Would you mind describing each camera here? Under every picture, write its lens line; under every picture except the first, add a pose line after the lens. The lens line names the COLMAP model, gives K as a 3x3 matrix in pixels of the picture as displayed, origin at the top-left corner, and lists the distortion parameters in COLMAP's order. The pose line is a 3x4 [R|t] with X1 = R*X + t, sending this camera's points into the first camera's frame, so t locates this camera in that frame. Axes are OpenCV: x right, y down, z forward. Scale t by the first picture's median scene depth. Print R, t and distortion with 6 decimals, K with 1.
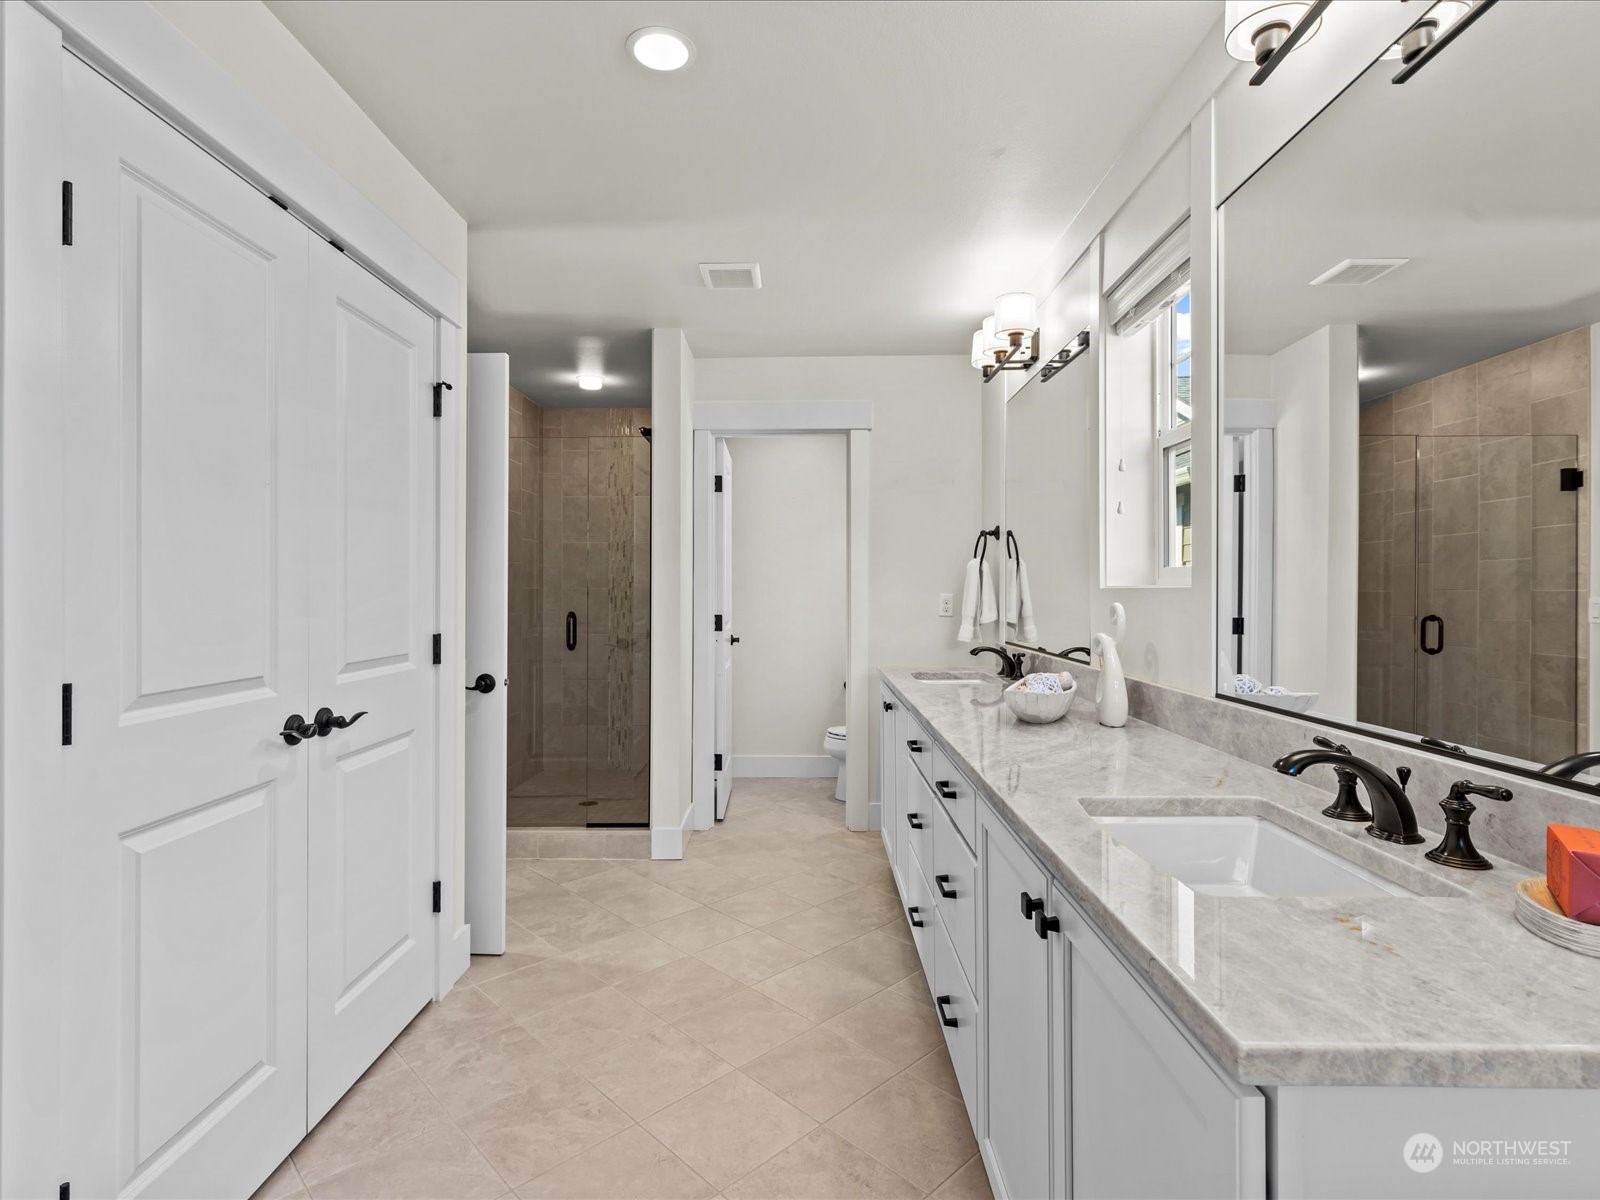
lens RADIAL K [[814.5, 0, 800.0], [0, 814.5, 600.0], [0, 0, 1]] dist [0.006211, 0.000630]
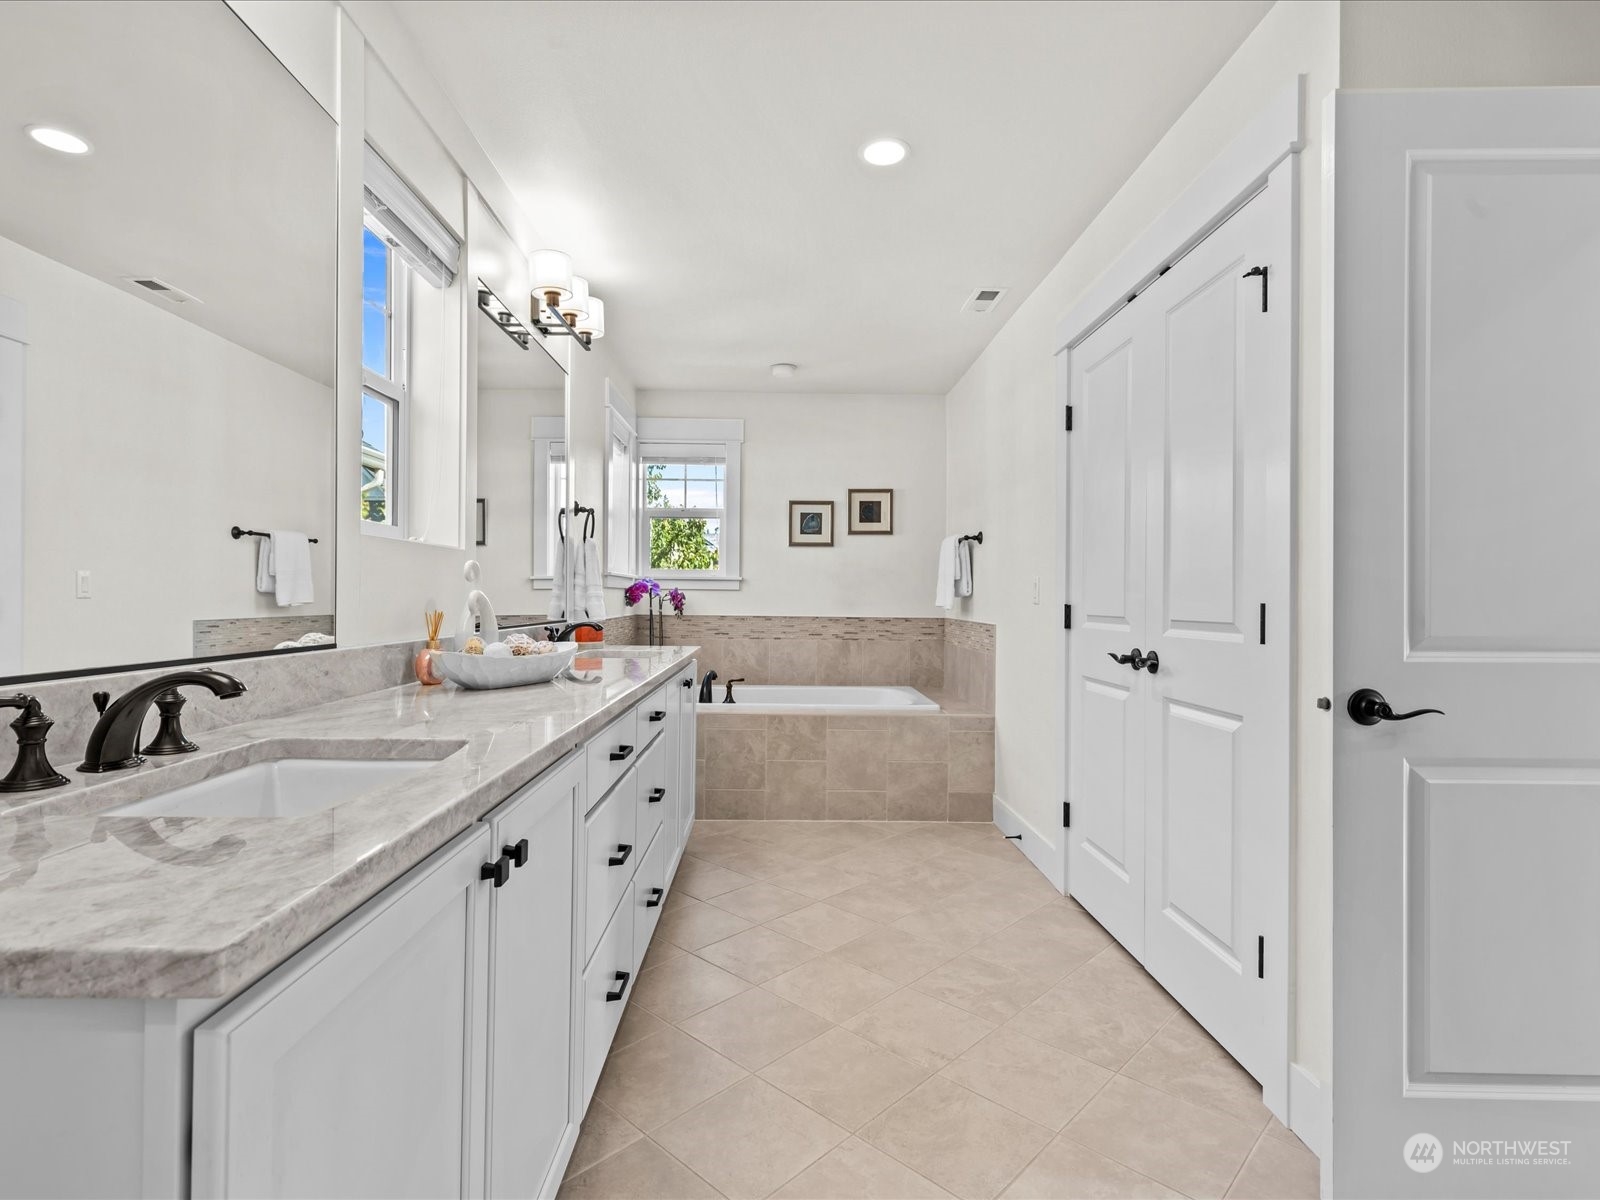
lens RADIAL K [[814.5, 0, 800.0], [0, 814.5, 600.0], [0, 0, 1]] dist [0.006211, 0.000630]
pose [[-0.999296, -0.007506, -0.036768, 0.008161], [-0.007925, 0.999905, 0.011264, 0.031919], [0.036680, 0.011548, -0.999260, 1.659058]]
